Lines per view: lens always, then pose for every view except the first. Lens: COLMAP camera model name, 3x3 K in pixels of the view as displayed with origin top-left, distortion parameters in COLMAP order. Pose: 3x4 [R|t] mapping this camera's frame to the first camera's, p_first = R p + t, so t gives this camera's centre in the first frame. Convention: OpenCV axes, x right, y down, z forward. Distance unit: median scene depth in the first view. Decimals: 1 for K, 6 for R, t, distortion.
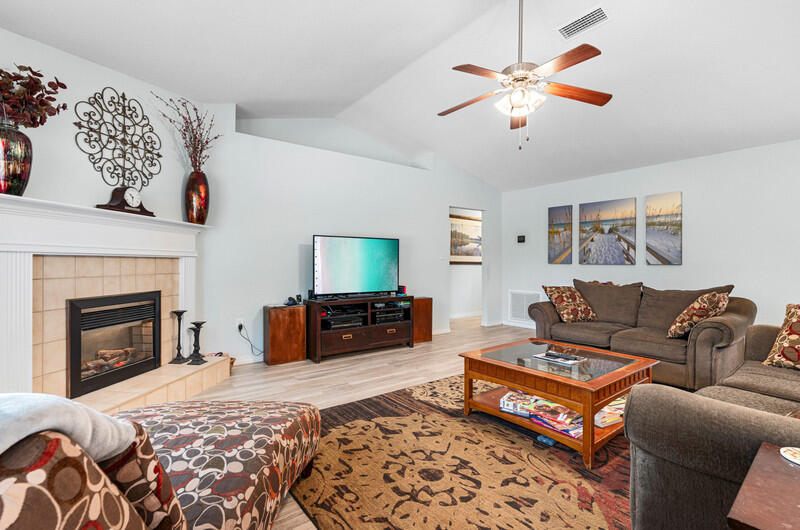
lens RADIAL K [[365.3, 0, 400.0], [0, 365.3, 265.0], [0, 0, 1]] dist [0.000601, 0.000063]
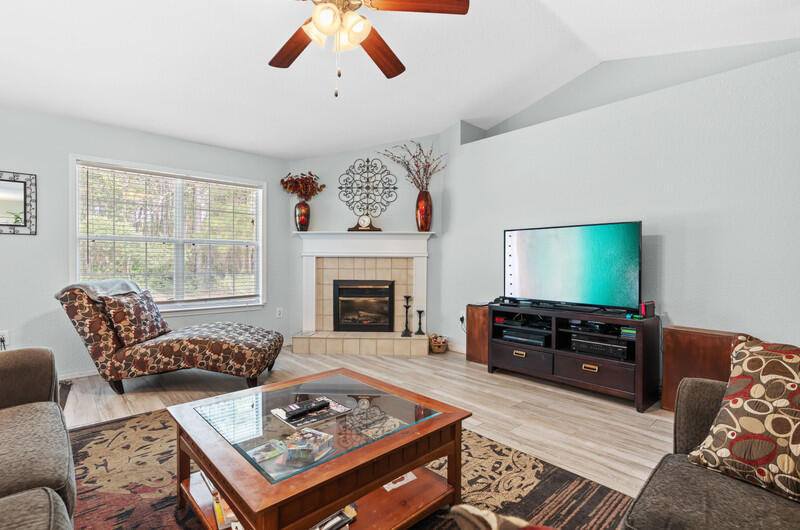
lens RADIAL K [[391.8, 0, 407.0], [0, 391.8, 266.7], [0, 0, 1]] dist [0.001050, 0.000002]
pose [[0.103998, 0.014597, -0.994470, 1.008732], [-0.010013, 0.999857, 0.013629, -0.006341], [0.994527, 0.008541, 0.104129, 0.975130]]
